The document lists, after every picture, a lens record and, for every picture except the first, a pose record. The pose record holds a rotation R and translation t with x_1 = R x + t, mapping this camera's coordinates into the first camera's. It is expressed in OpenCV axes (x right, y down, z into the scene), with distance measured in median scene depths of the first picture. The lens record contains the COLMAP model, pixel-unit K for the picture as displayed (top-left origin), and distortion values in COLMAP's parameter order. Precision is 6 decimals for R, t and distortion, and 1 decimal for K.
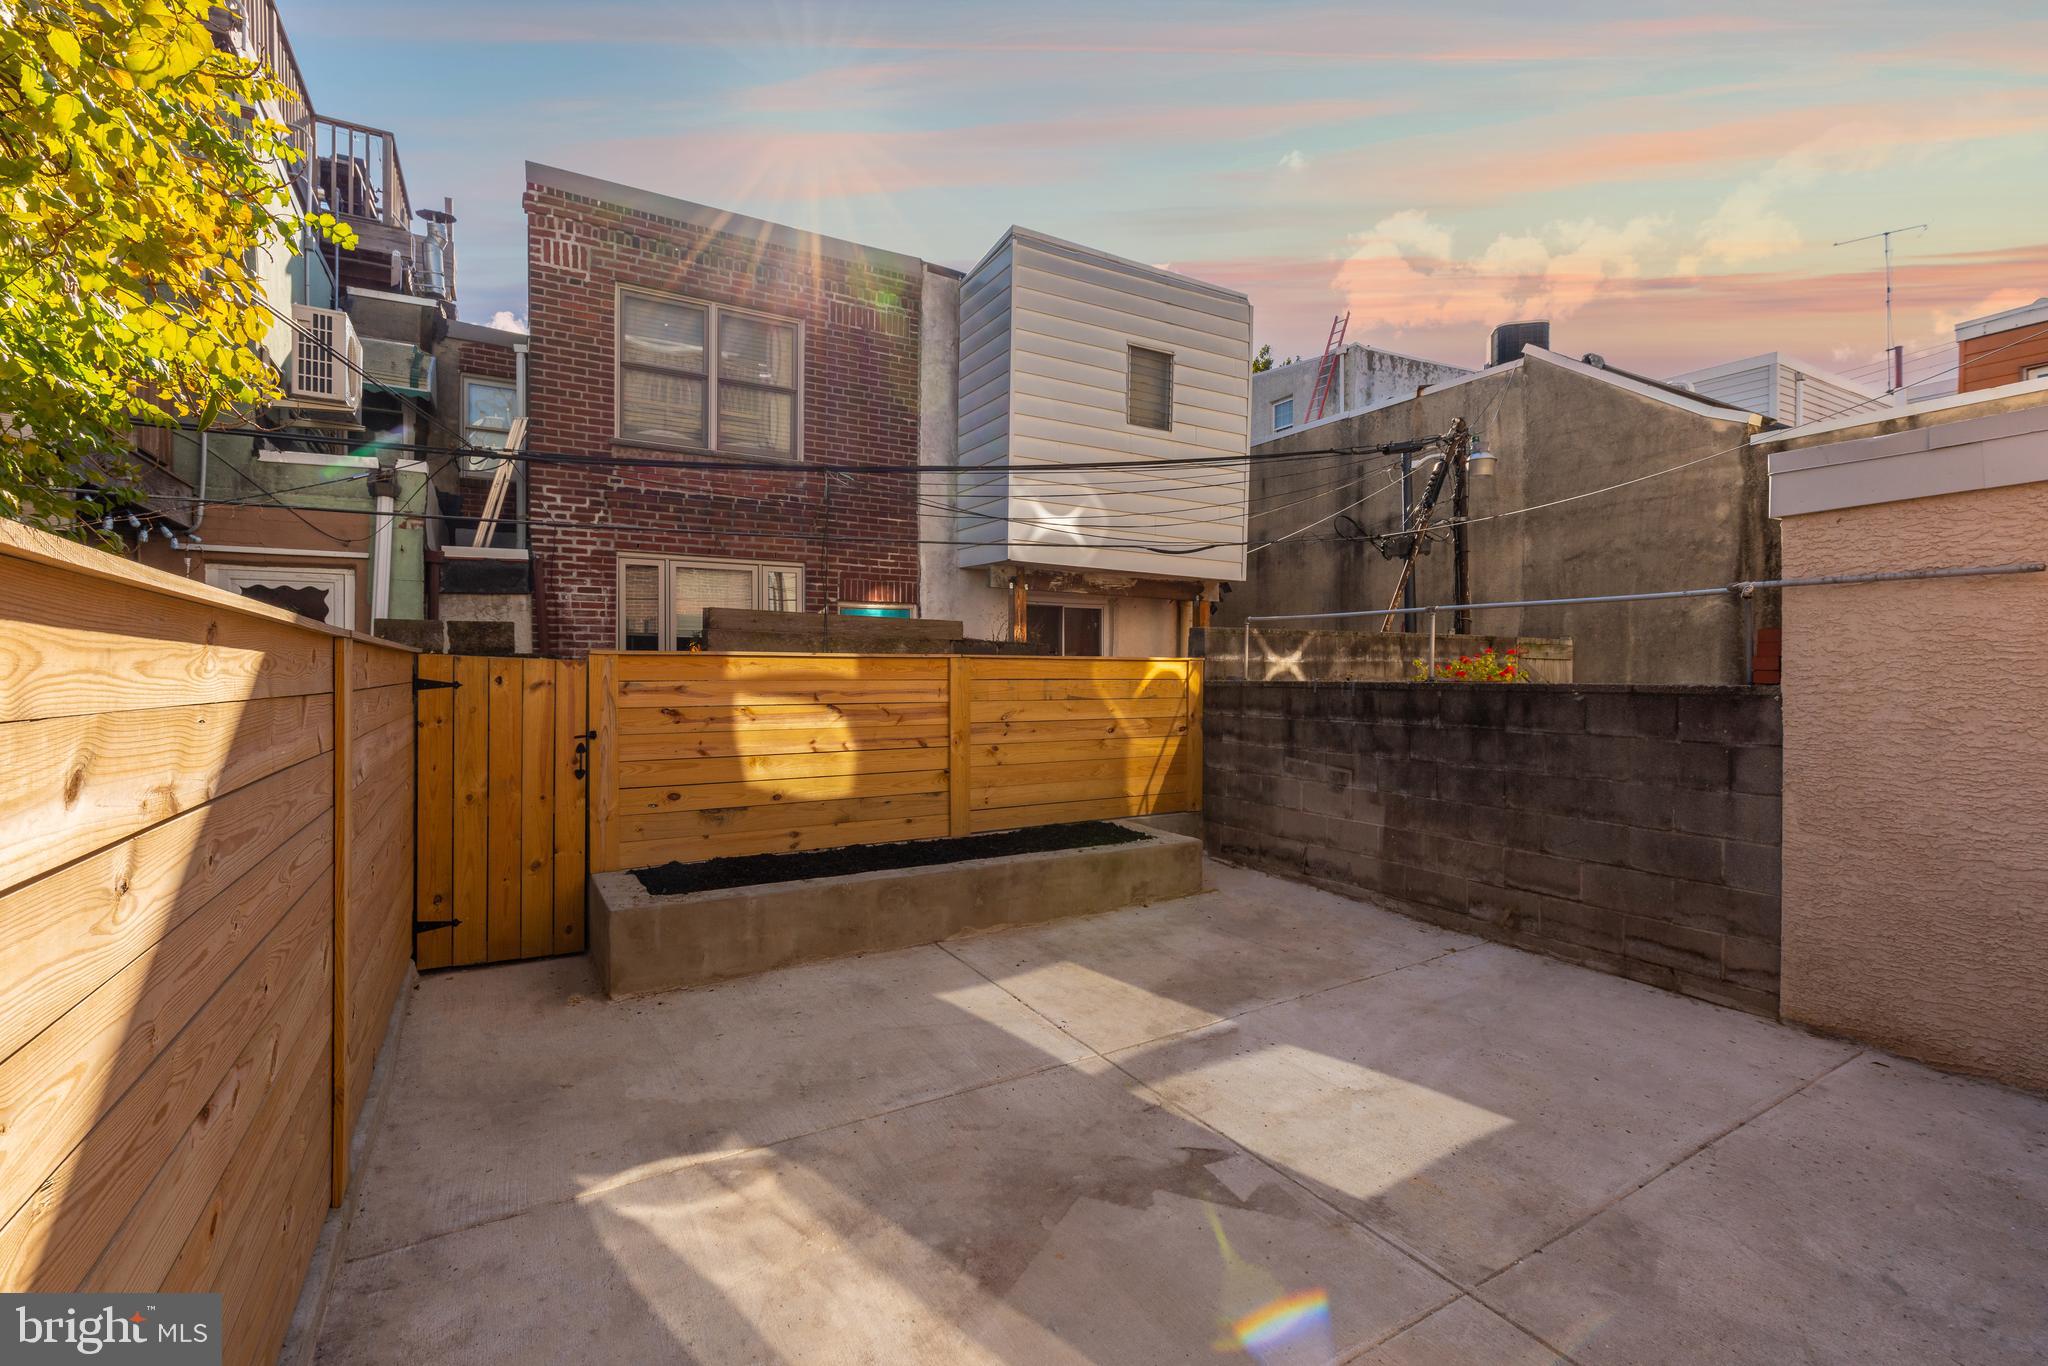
lens RADIAL K [[921.3, 0, 1024.0], [0, 921.3, 683.0], [0, 0, 1]] dist [0.001406, -0.000053]
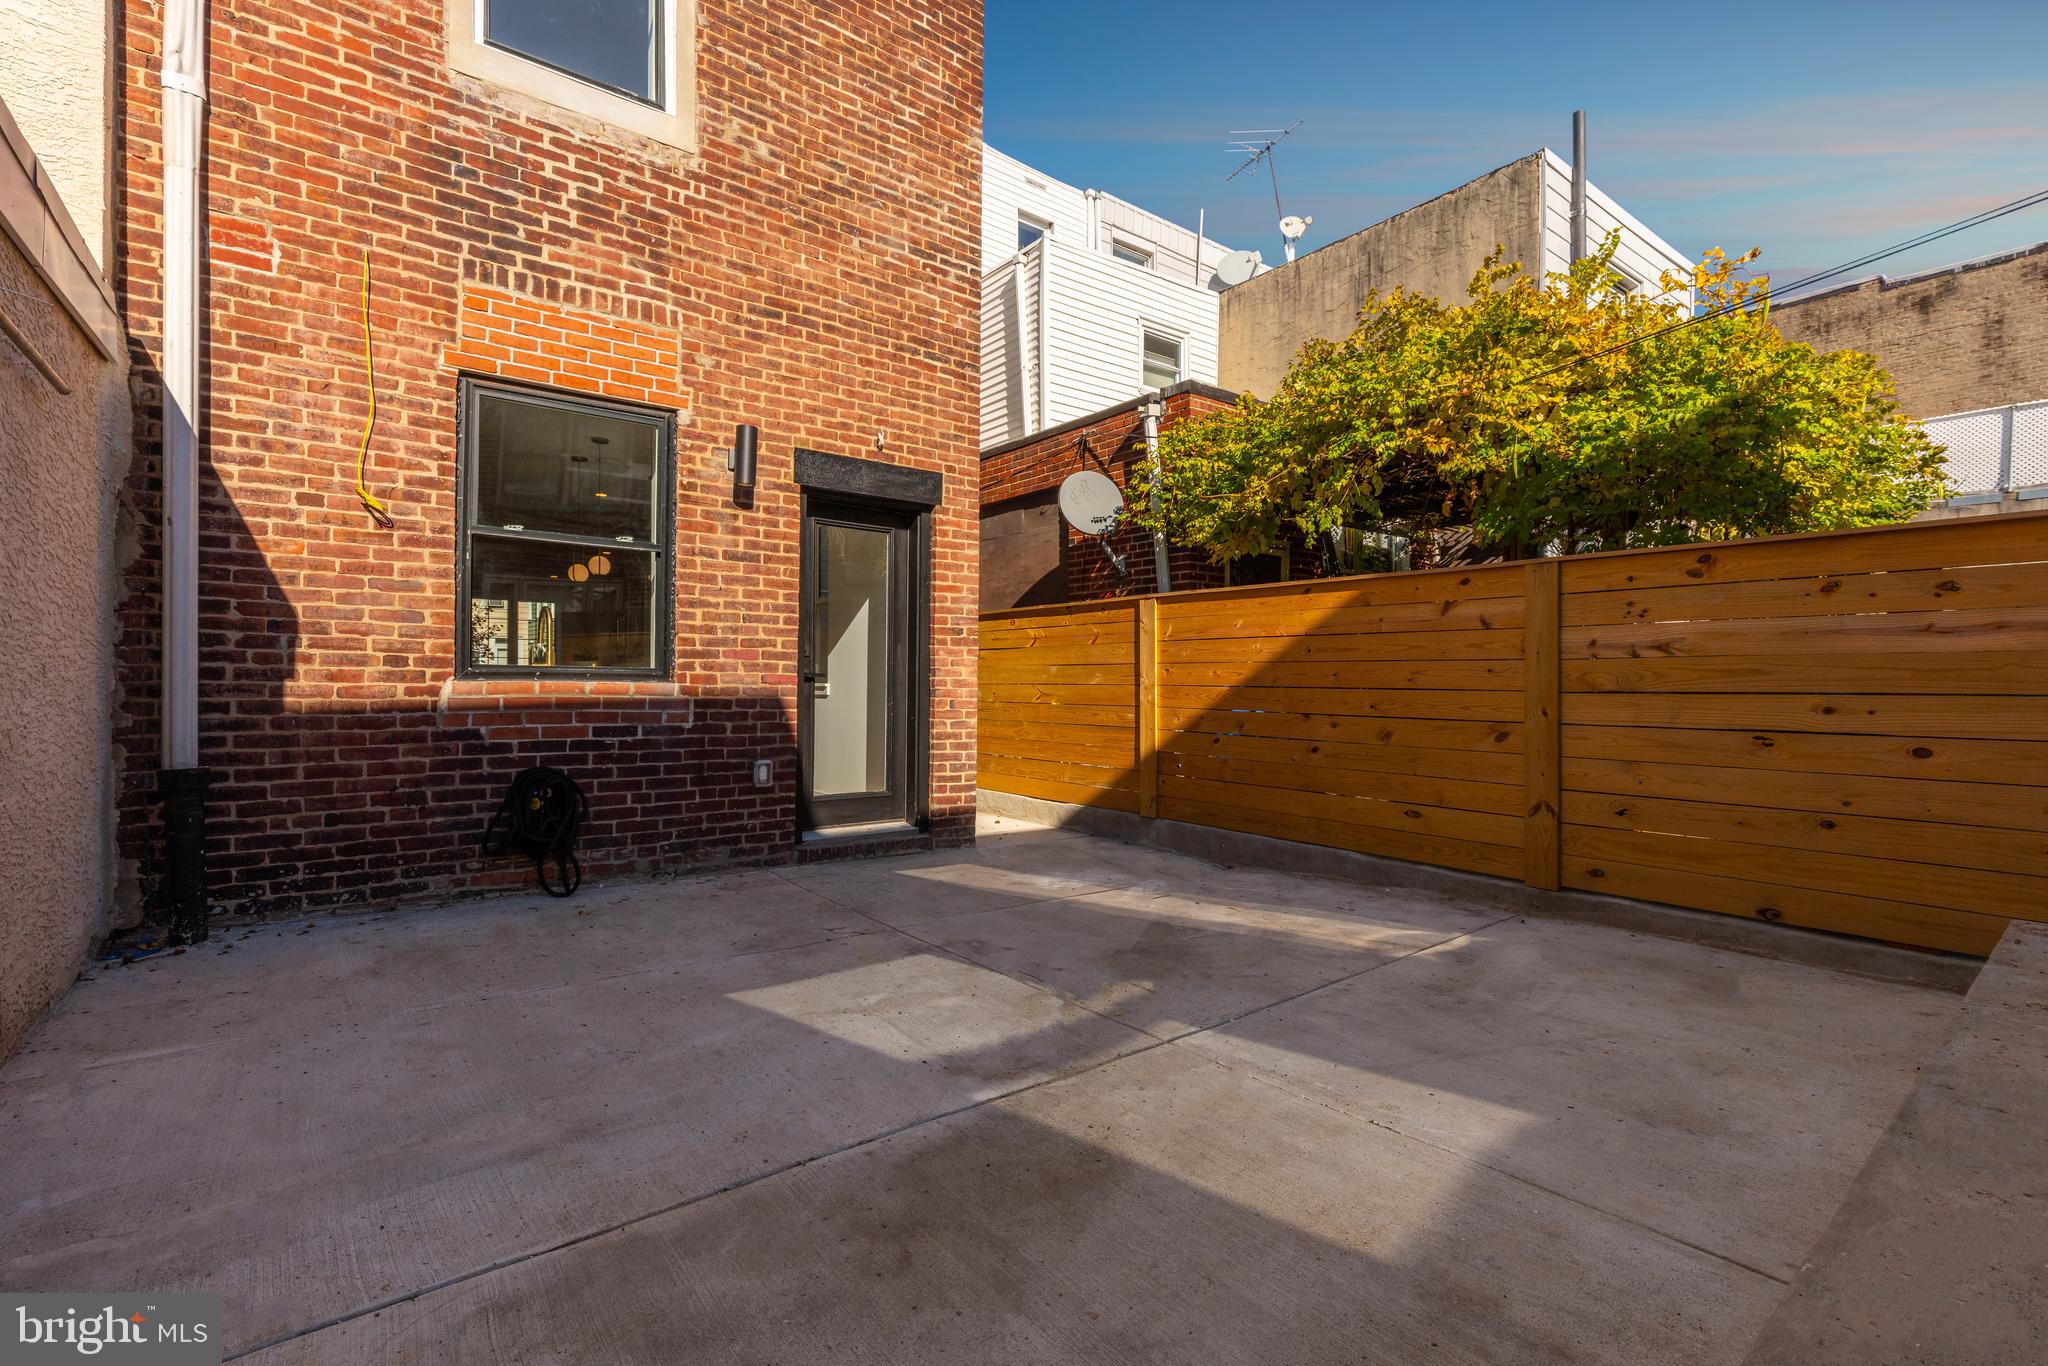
lens RADIAL K [[921.3, 0, 1024.0], [0, 921.3, 683.0], [0, 0, 1]] dist [0.001406, -0.000053]
pose [[-0.990222, -0.007579, -0.139292, 0.311469], [-0.009441, 0.999875, 0.012714, 0.112921], [0.139179, 0.013904, -0.990170, 1.772058]]
